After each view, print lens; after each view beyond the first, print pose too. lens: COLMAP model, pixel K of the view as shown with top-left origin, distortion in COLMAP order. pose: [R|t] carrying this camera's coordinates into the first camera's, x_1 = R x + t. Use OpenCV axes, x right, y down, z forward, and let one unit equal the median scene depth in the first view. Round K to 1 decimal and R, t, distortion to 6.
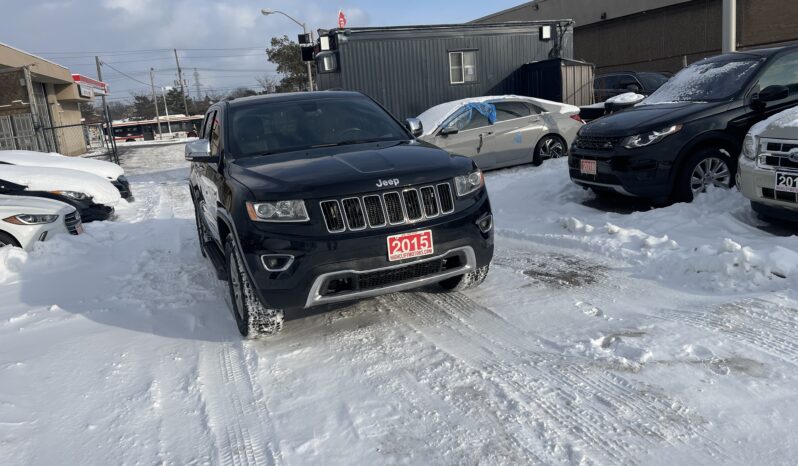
lens RADIAL K [[585.5, 0, 390.4], [0, 585.5, 232.1], [0, 0, 1]] dist [0.112291, -0.130084]
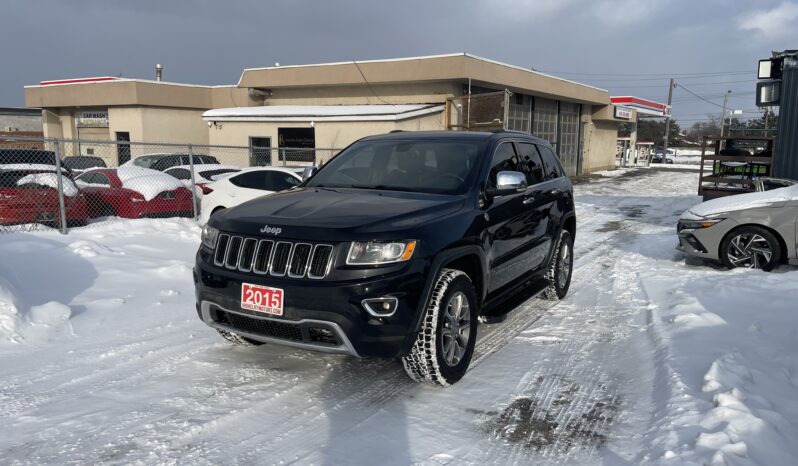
lens RADIAL K [[585.5, 0, 390.4], [0, 585.5, 232.1], [0, 0, 1]] dist [0.112291, -0.130084]
pose [[0.629651, 0.206483, -0.748936, 0.850259], [-0.231194, 0.970157, 0.073103, -0.198804], [0.741680, 0.127120, 0.658598, 0.502647]]
